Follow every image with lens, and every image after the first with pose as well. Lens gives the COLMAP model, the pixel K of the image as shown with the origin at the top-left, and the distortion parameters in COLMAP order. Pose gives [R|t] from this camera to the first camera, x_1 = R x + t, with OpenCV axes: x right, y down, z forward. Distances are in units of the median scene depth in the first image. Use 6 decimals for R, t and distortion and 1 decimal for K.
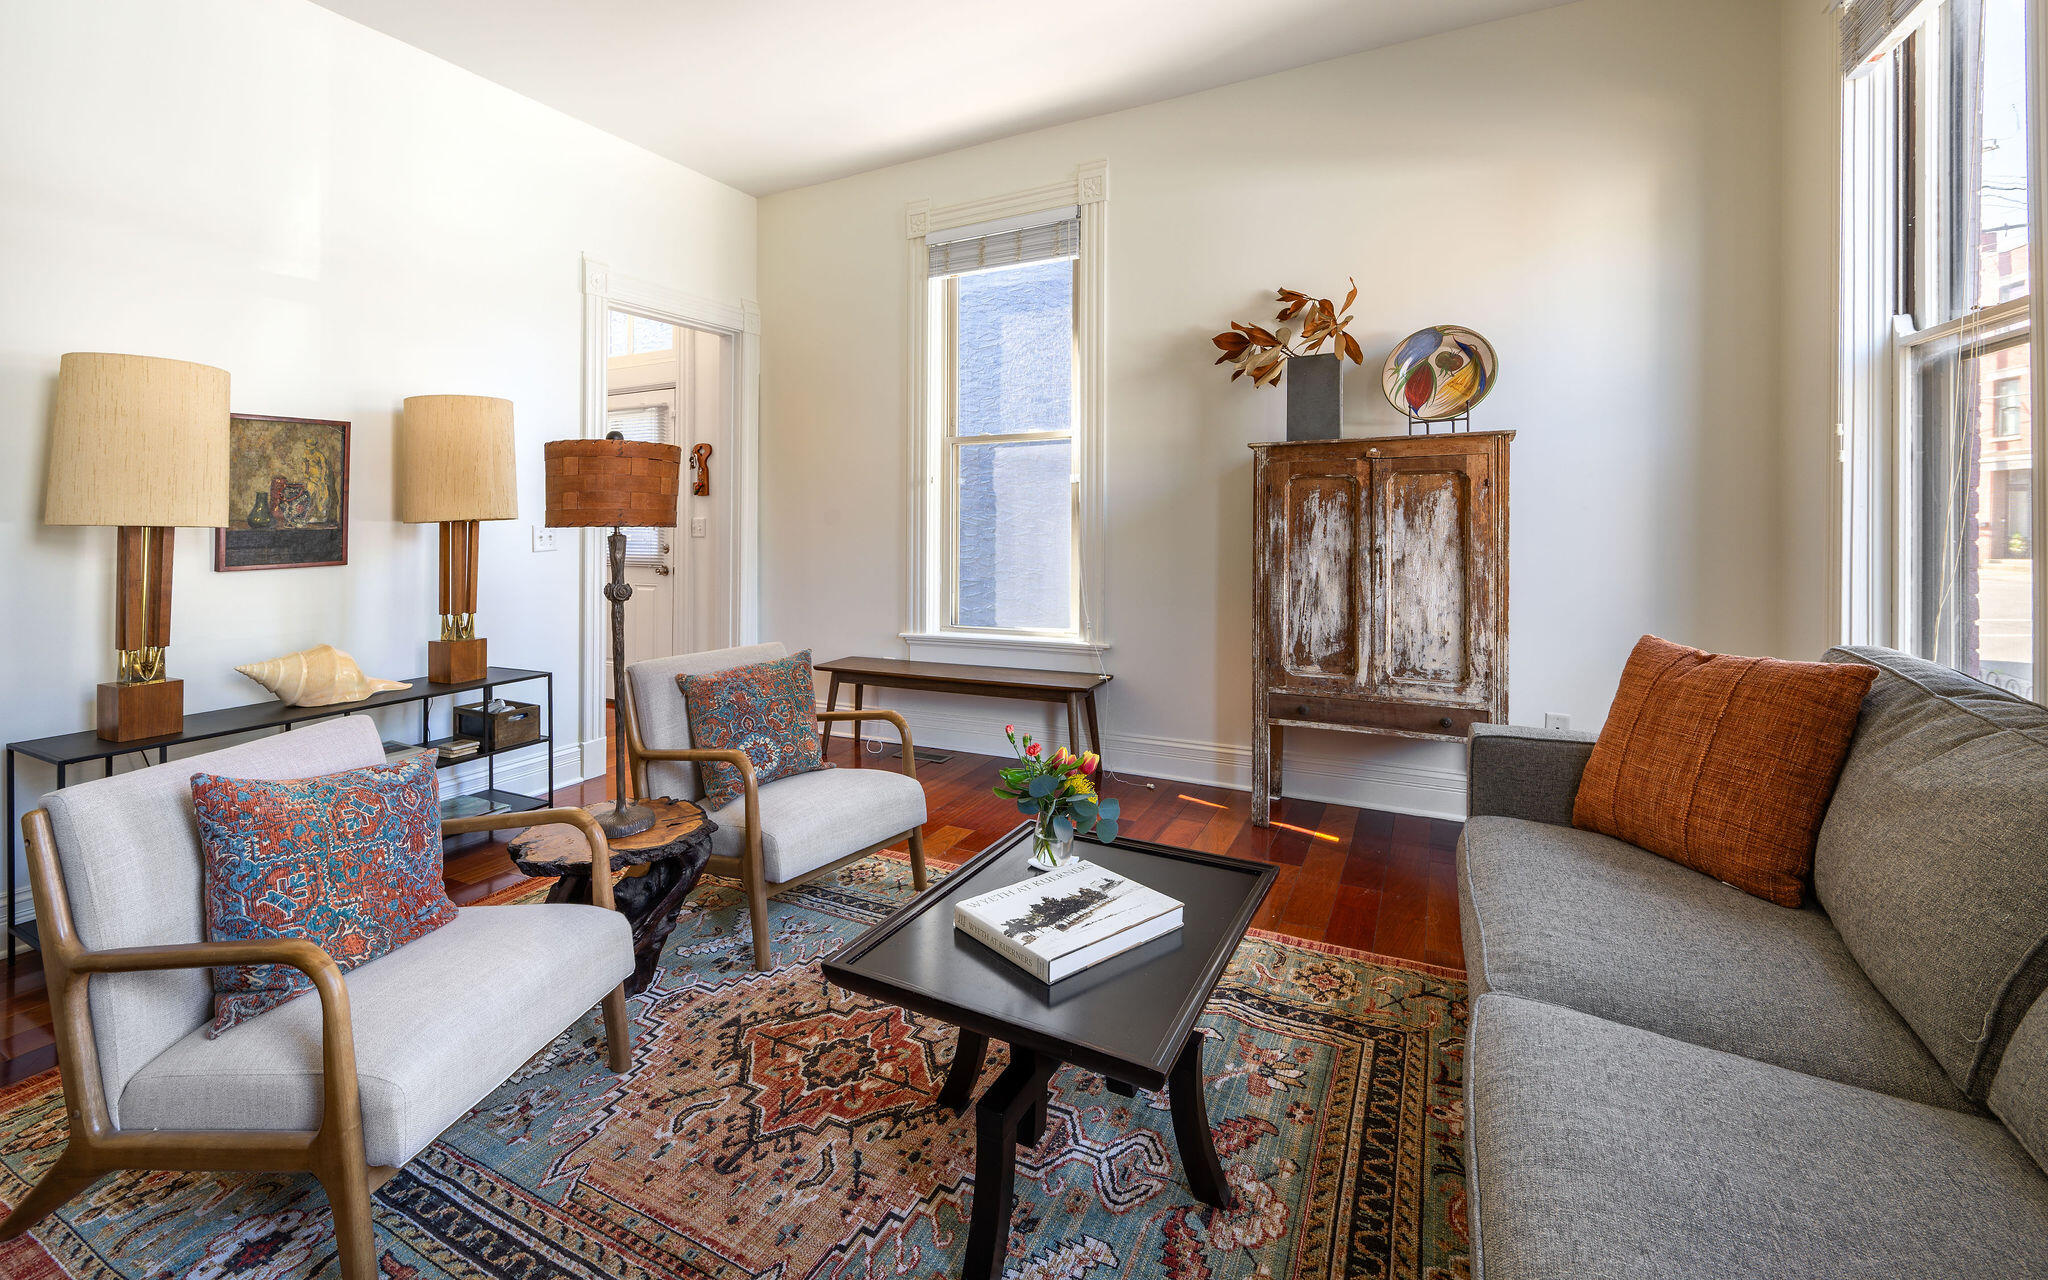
lens RADIAL K [[870.2, 0, 1029.6], [0, 870.2, 523.2], [0, 0, 1]] dist [0.001706, 0.000815]
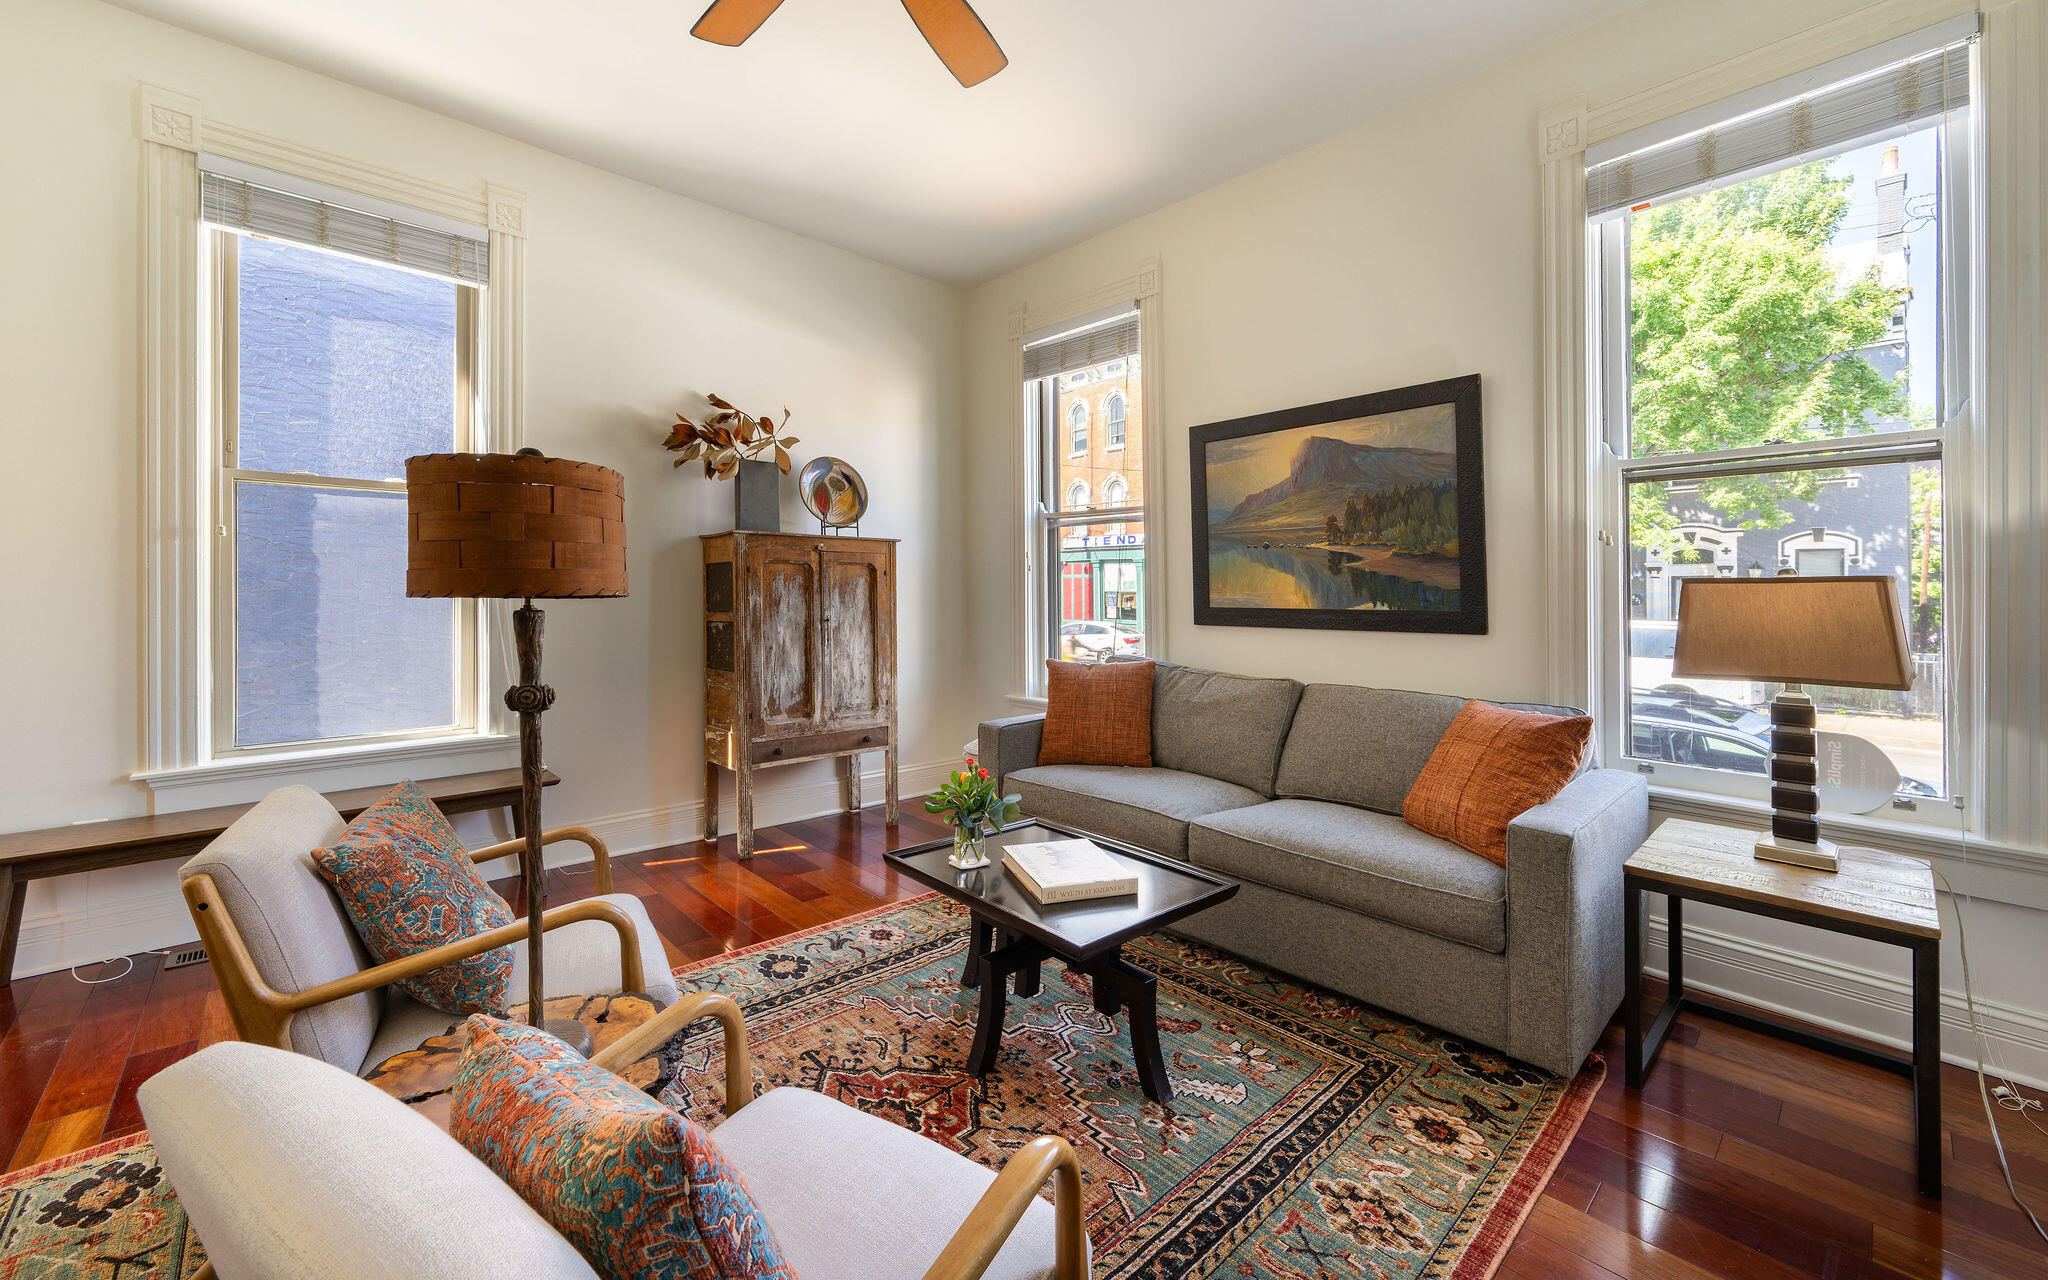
lens RADIAL K [[805.5, 0, 960.4], [0, 805.5, 596.9], [0, 0, 1]] dist [0.000607, 0.000510]
pose [[0.364023, 0.009949, 0.931337, -0.663256], [-0.003560, 0.999951, -0.009291, 0.006131], [-0.931383, 0.000066, 0.364041, 0.353018]]
